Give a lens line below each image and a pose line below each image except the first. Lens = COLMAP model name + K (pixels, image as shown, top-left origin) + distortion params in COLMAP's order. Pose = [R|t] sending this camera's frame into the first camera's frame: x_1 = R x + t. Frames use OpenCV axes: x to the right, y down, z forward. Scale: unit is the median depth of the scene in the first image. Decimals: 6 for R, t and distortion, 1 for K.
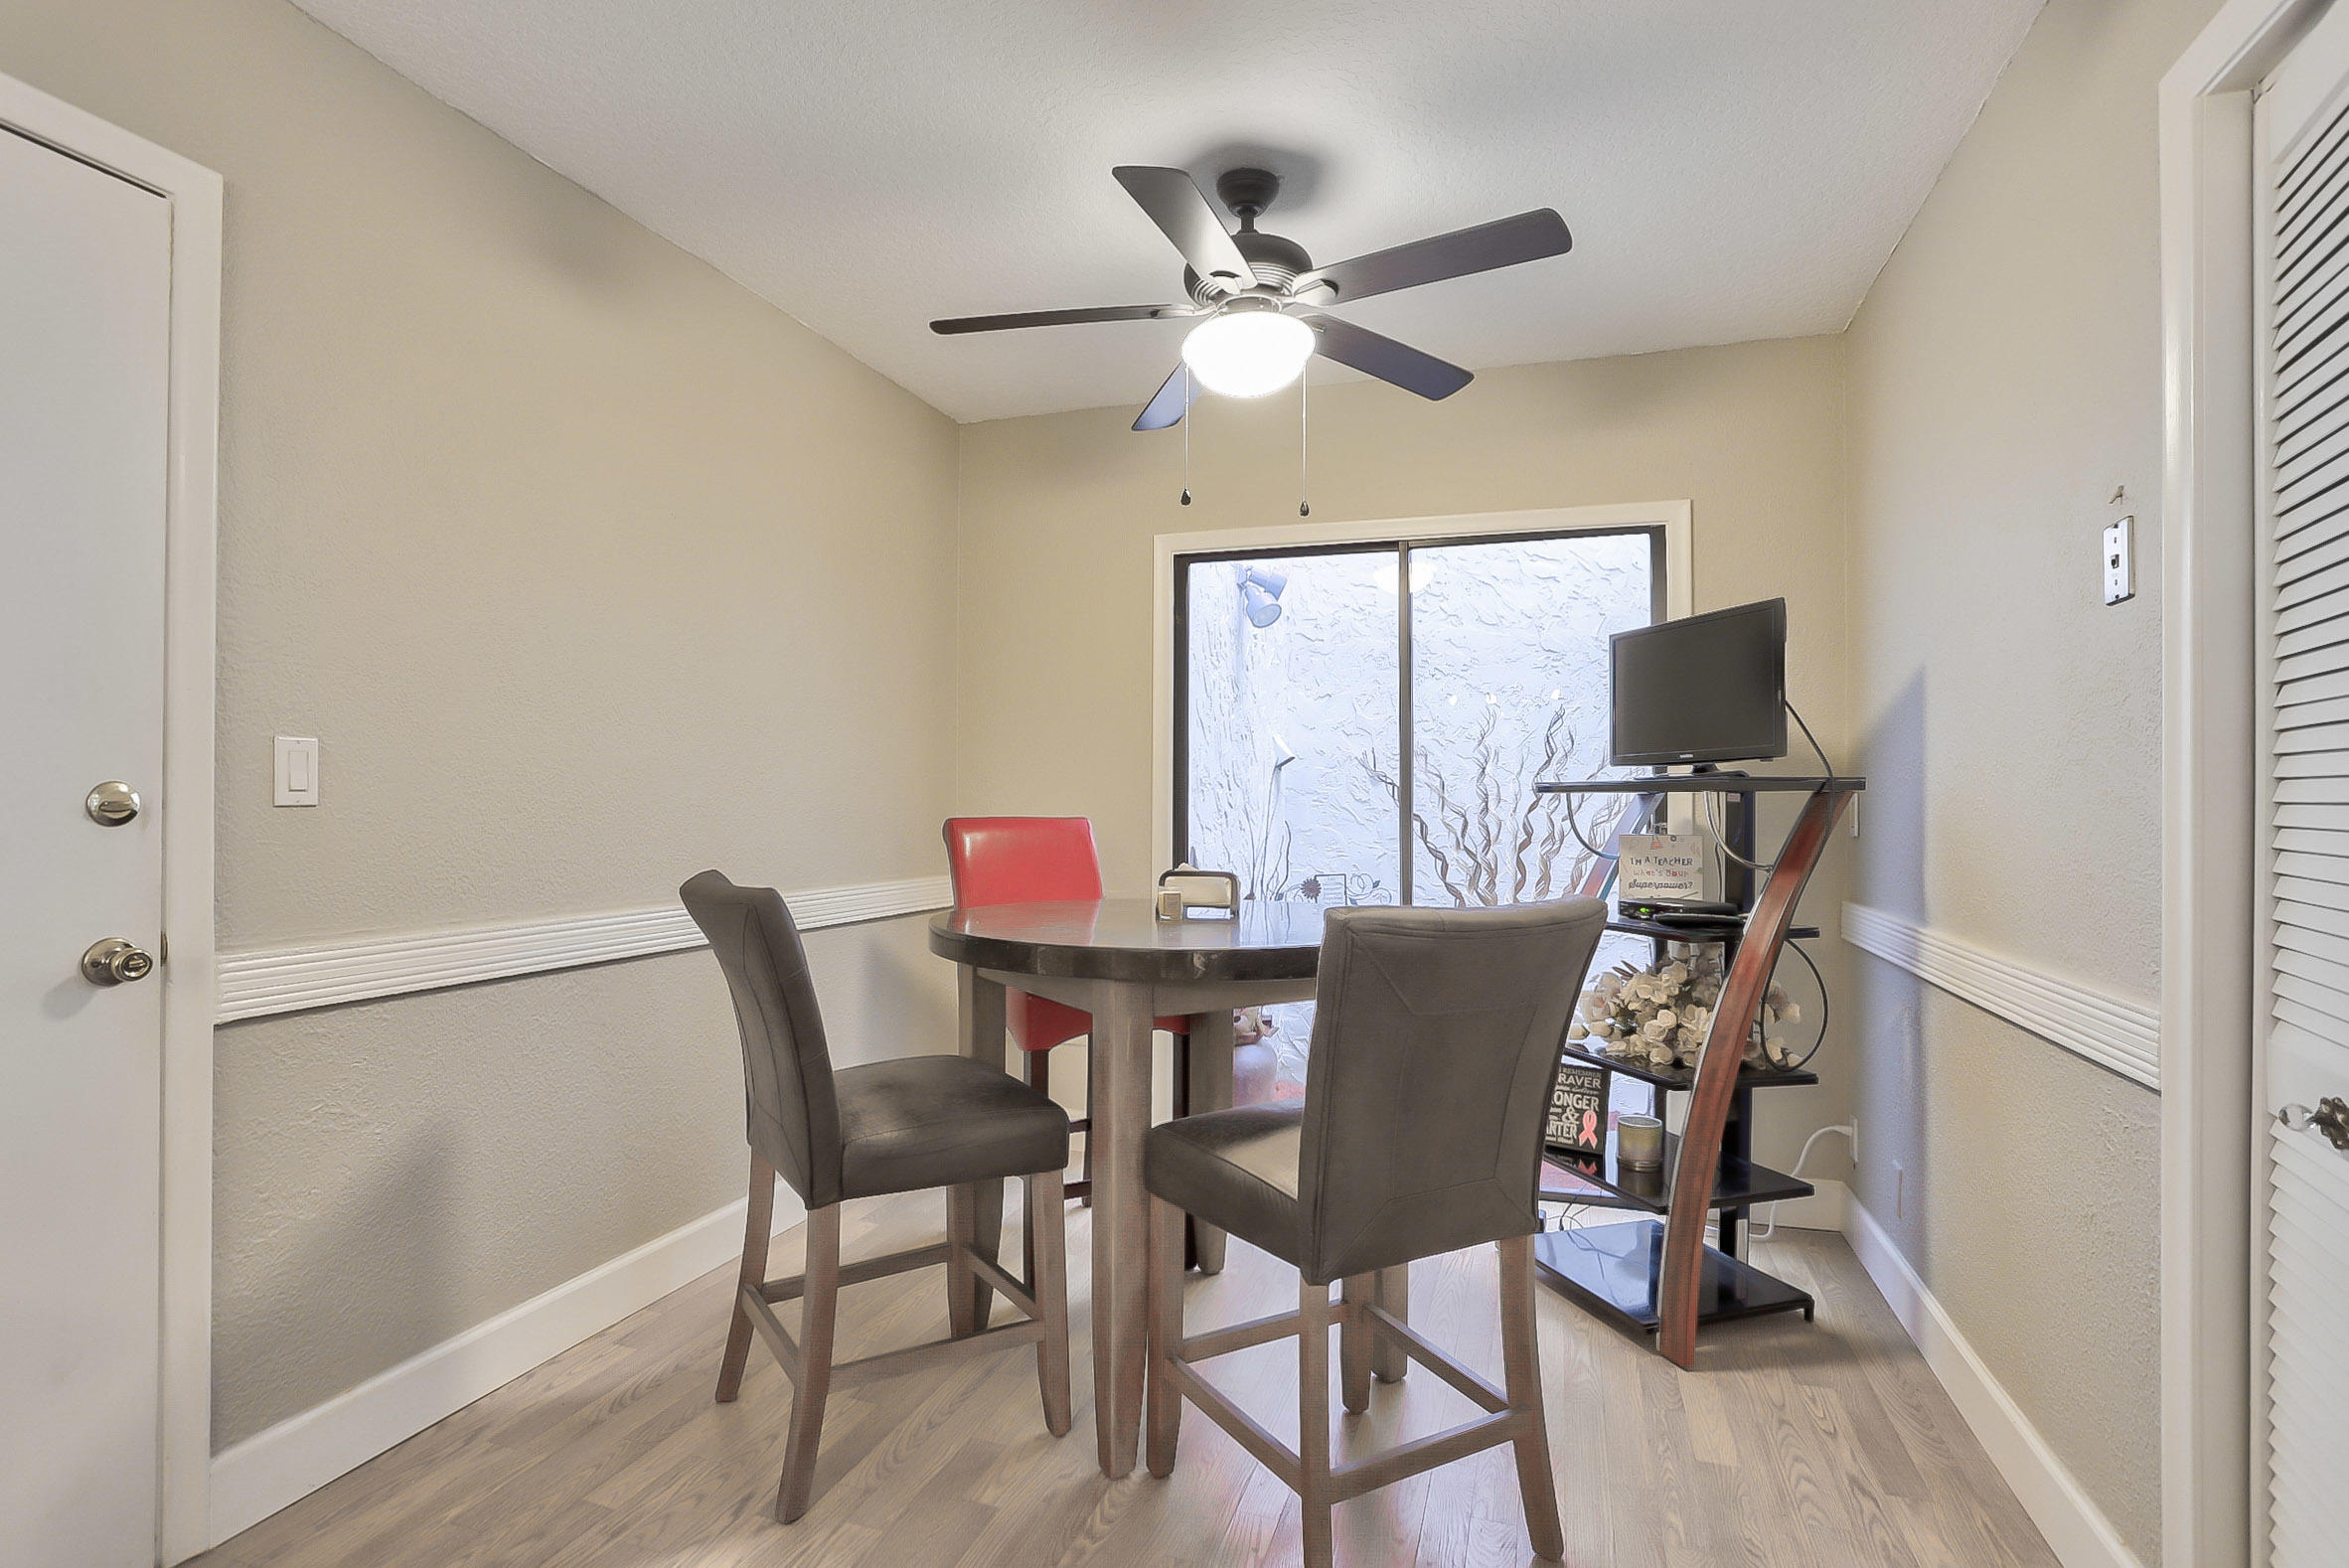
lens RADIAL K [[1169.1, 0, 1171.2], [0, 1169.1, 789.6], [0, 0, 1]] dist [-0.059413, 0.027555]
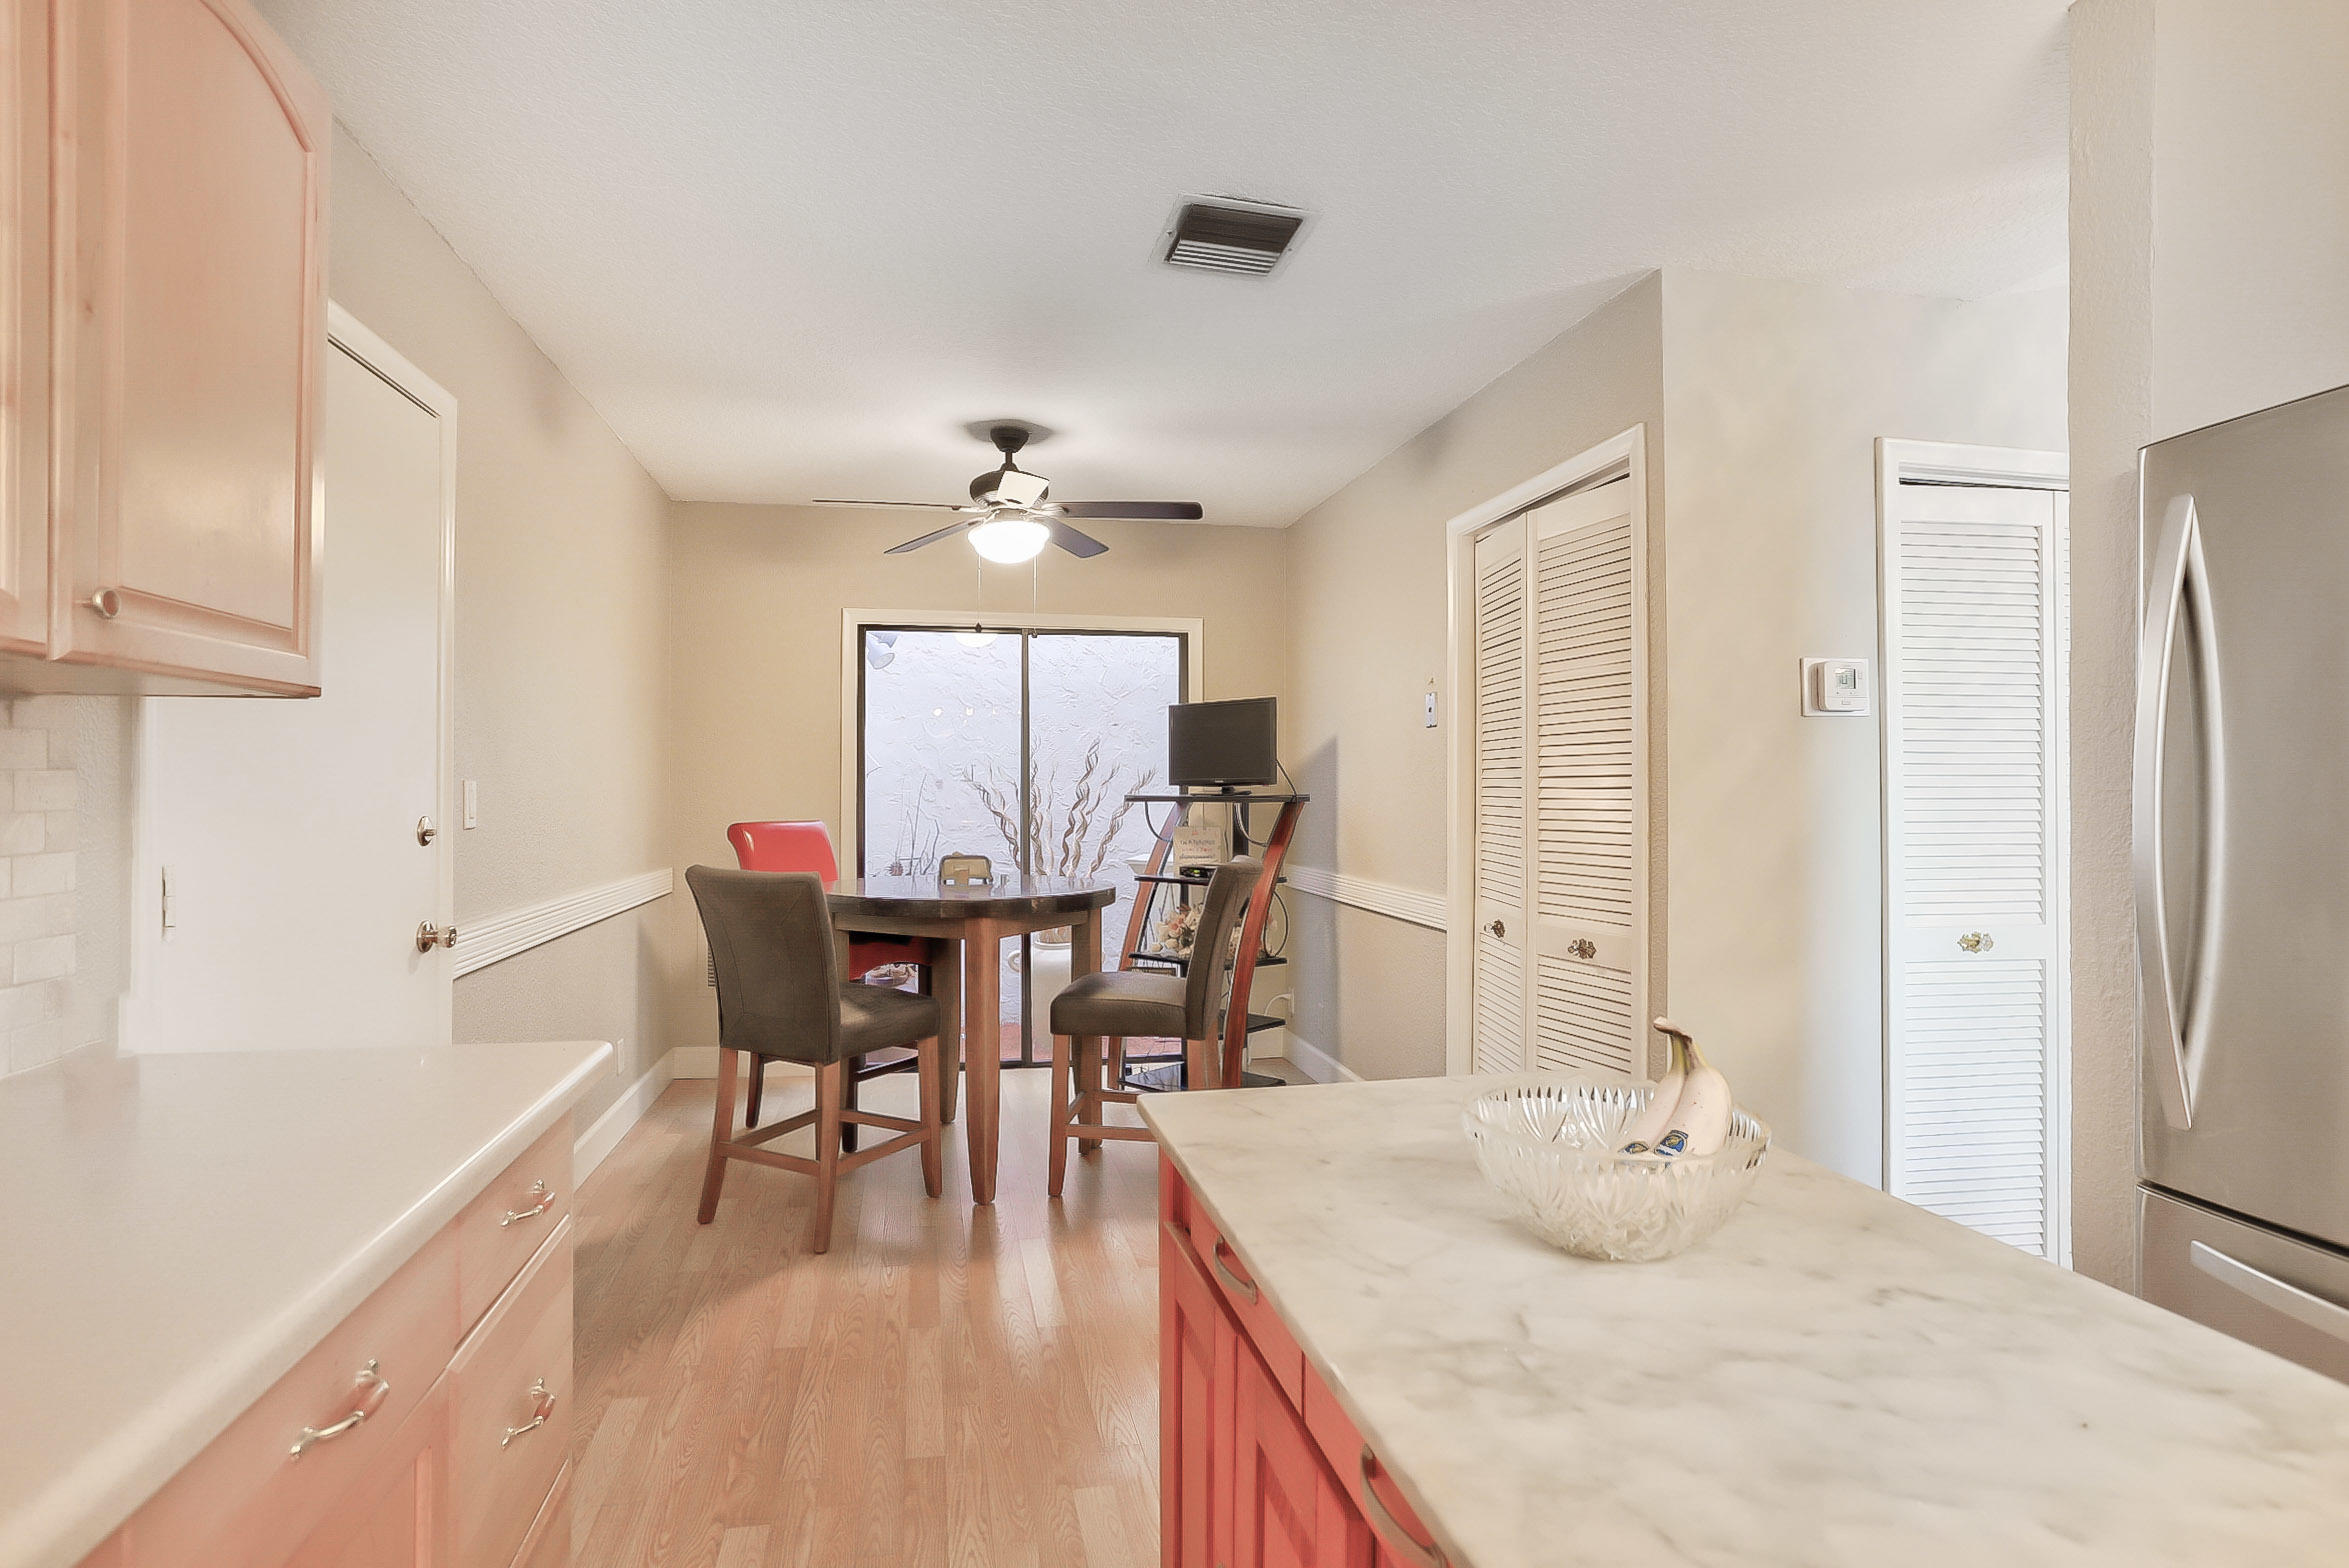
lens RADIAL K [[1166.3, 0, 1174.8], [0, 1166.3, 770.3], [0, 0, 1]] dist [0.003585, 0.001681]
pose [[0.864468, 0.007603, 0.502631, -0.495799], [-0.006992, 0.999971, -0.003099, -0.040659], [-0.502640, -0.000835, 0.864495, -0.485502]]
